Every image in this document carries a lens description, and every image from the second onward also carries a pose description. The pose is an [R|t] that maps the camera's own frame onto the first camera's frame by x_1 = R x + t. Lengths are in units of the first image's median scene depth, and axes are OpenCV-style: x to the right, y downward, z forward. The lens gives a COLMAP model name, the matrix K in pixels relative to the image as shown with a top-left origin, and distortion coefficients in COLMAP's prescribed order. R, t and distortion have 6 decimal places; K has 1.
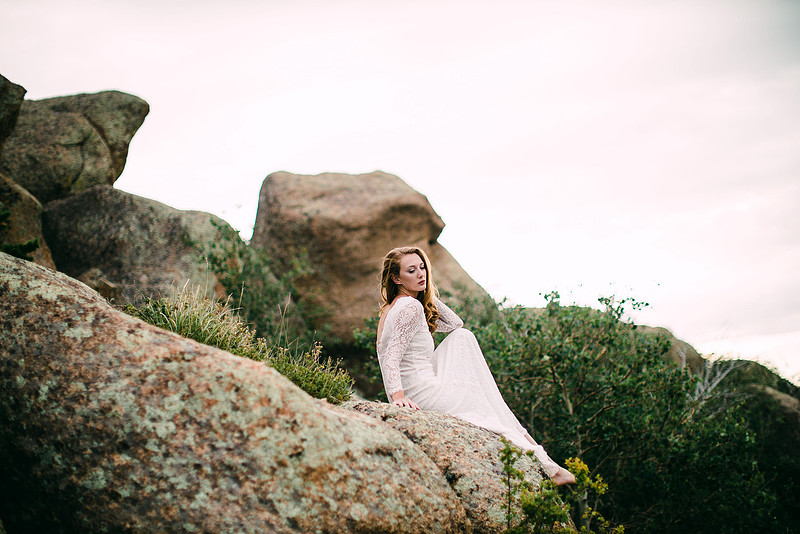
lens RADIAL K [[1158.1, 0, 400.0], [0, 1158.1, 267.0], [0, 0, 1]] dist [-0.195490, 0.471780]
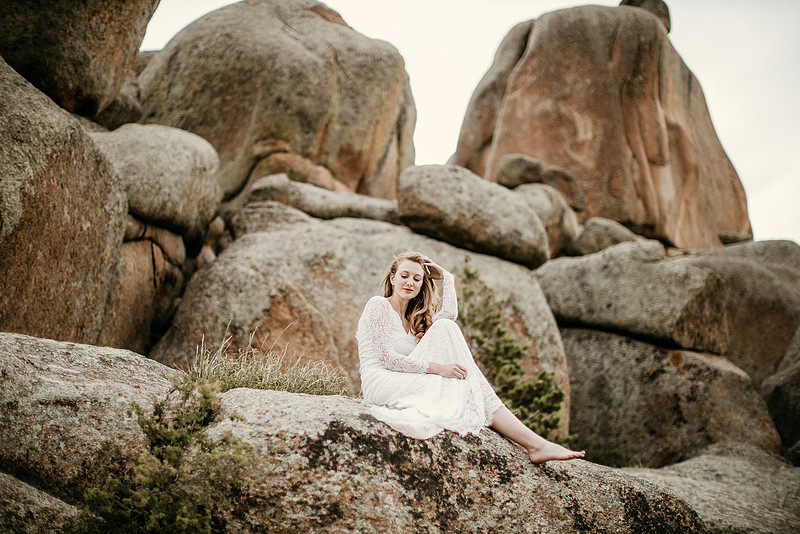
lens RADIAL K [[1158.1, 0, 400.0], [0, 1158.1, 267.0], [0, 0, 1]] dist [-0.195490, 0.471780]
pose [[0.625480, -0.302144, -0.719363, 0.155820], [0.137784, 0.950260, -0.279323, 0.058564], [0.767978, 0.075594, 0.636000, 0.077943]]
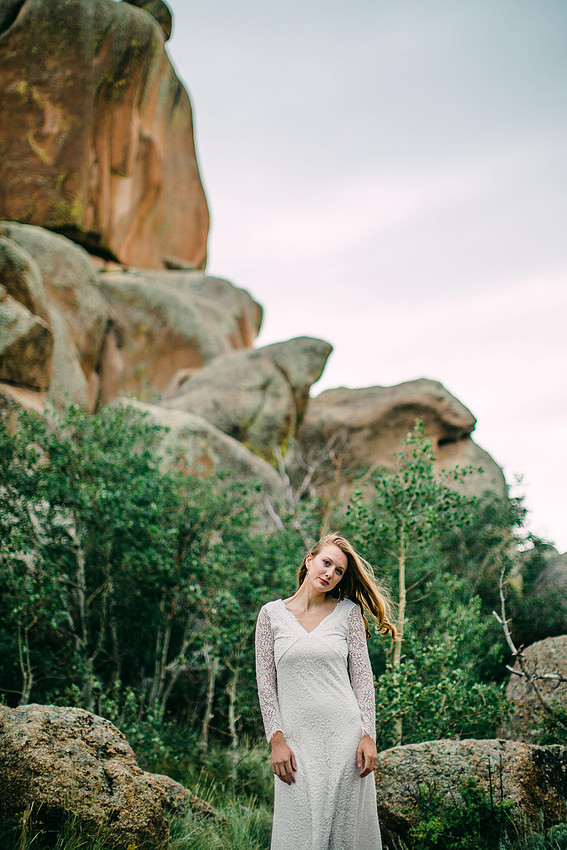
lens RADIAL K [[1333.3, 0, 303.7], [0, 1333.3, 388.5], [0, 0, 1]] dist [-0.156414, 0.248799]
pose [[0.867818, -0.080141, -0.490378, 0.390581], [0.009020, 0.989286, -0.145714, 0.080438], [0.496801, 0.122030, 0.859242, -0.045948]]
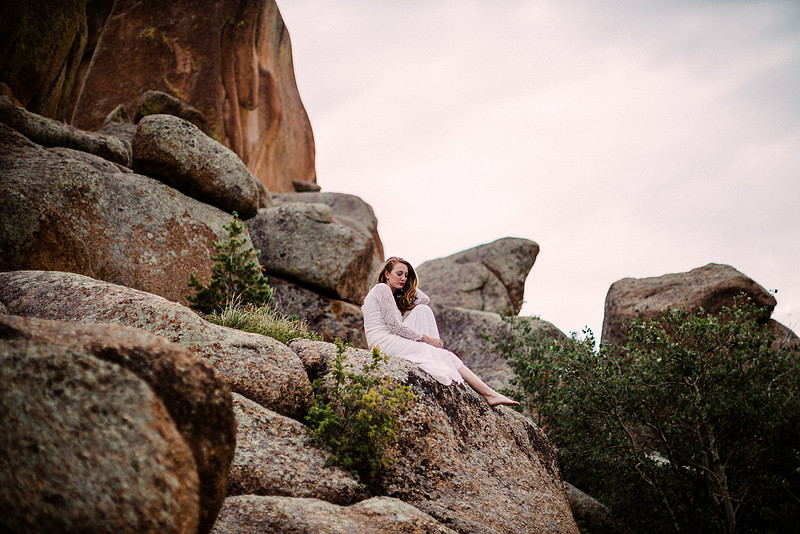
lens RADIAL K [[1158.1, 0, 400.0], [0, 1158.1, 267.0], [0, 0, 1]] dist [-0.195490, 0.471780]
pose [[0.896393, -0.161193, -0.412913, 0.135691], [0.102827, 0.981743, -0.160025, 0.050644], [0.431169, 0.100987, 0.896602, -0.067219]]
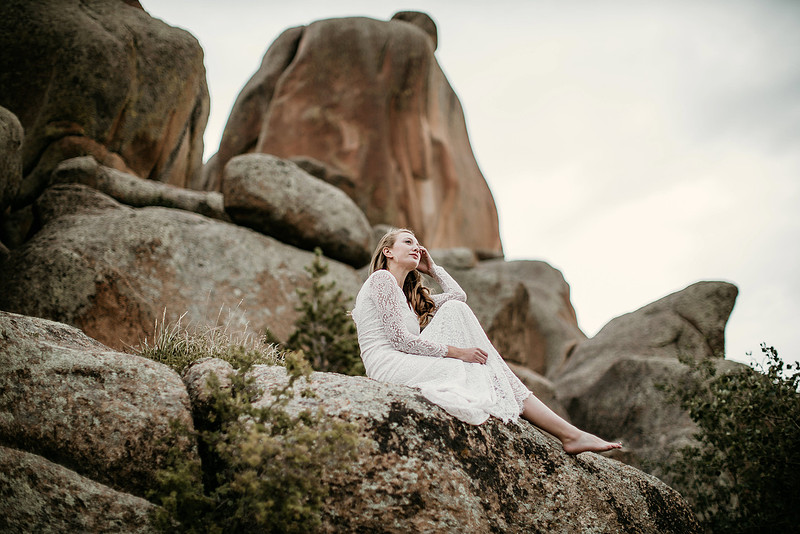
lens RADIAL K [[1158.1, 0, 400.0], [0, 1158.1, 267.0], [0, 0, 1]] dist [-0.195490, 0.471780]
pose [[0.788802, -0.269657, -0.552337, 0.111149], [0.149412, 0.955793, -0.253250, 0.053178], [0.596210, 0.117239, 0.794222, 0.056942]]
